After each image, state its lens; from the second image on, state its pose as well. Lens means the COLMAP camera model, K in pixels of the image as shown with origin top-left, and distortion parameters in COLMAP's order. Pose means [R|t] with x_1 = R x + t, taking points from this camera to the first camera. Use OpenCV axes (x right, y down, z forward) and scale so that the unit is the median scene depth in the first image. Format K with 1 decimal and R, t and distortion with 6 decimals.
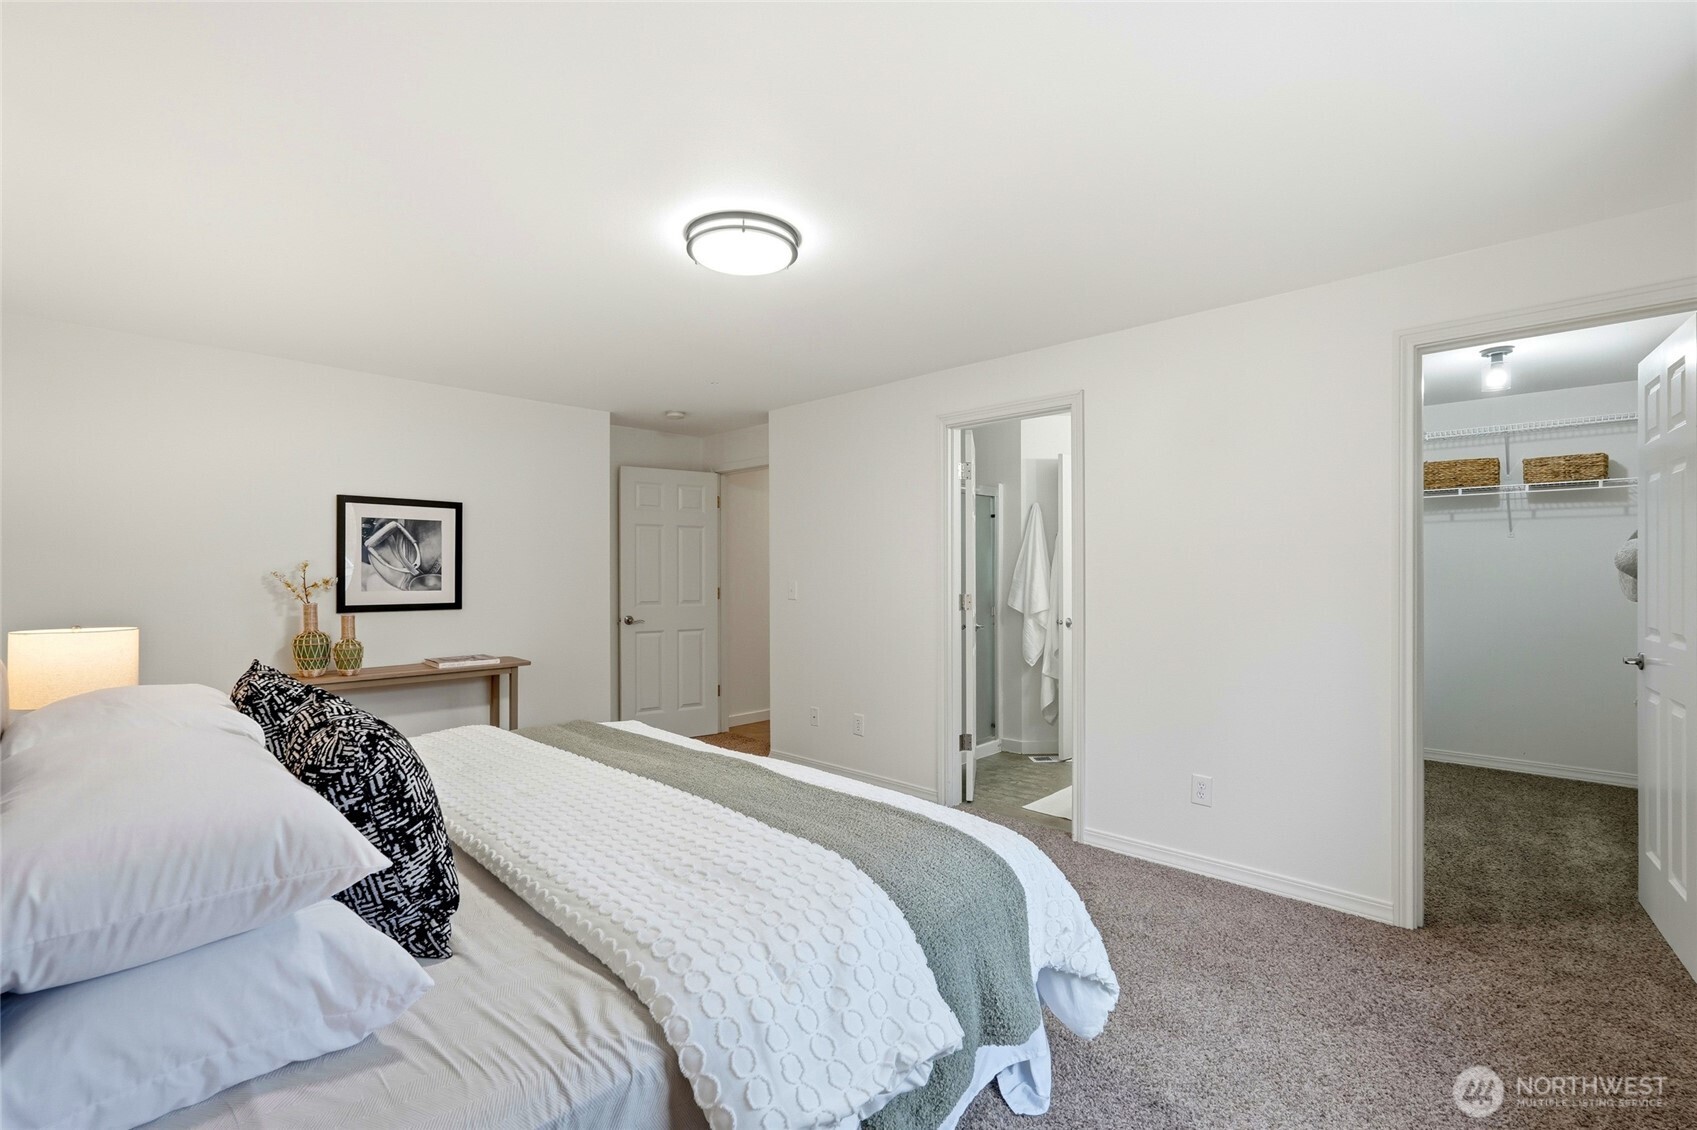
lens RADIAL K [[744.8, 0, 858.5], [0, 744.8, 573.4], [0, 0, 1]] dist [0.002519, 0.000949]
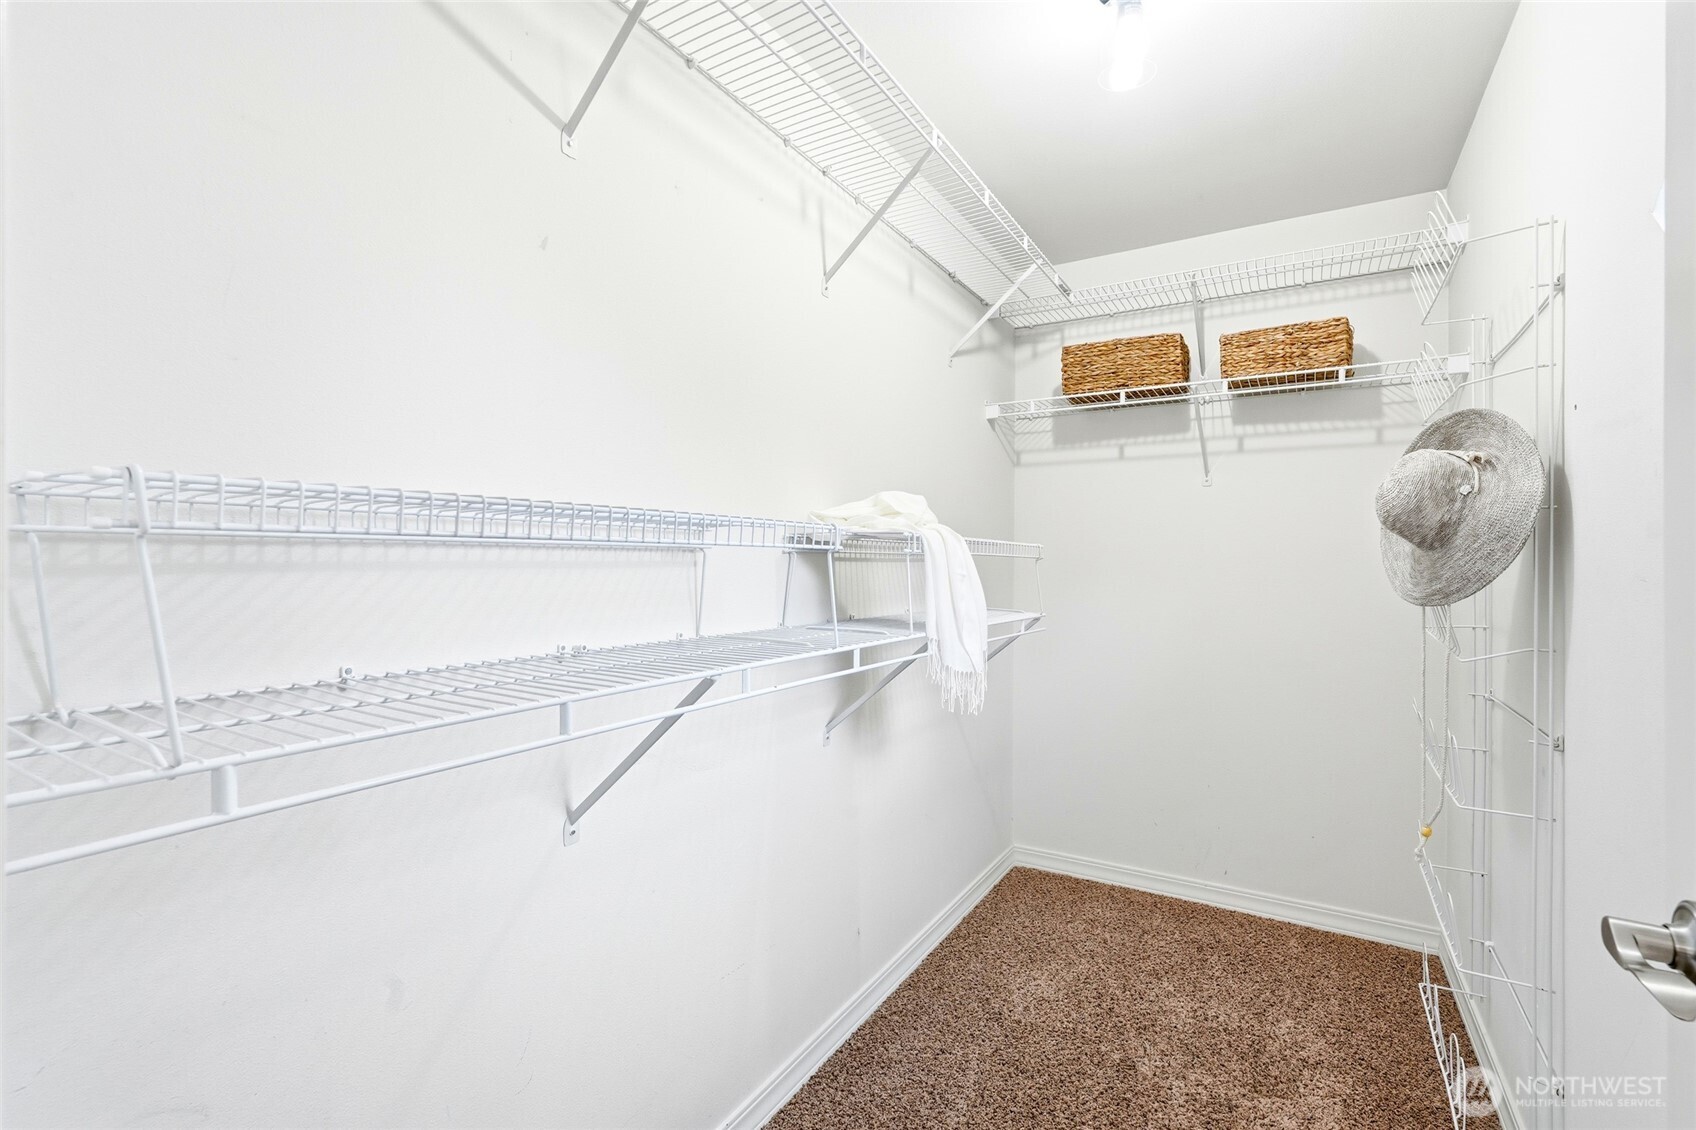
lens RADIAL K [[752.2, 0, 848.0], [0, 752.2, 565.0], [0, 0, 1]] dist [0.008093, -0.000217]
pose [[0.977381, 0.001838, 0.211480, 0.513207], [-0.001080, 0.999993, -0.003699, 0.015496], [-0.211485, 0.003387, 0.977375, 0.525698]]
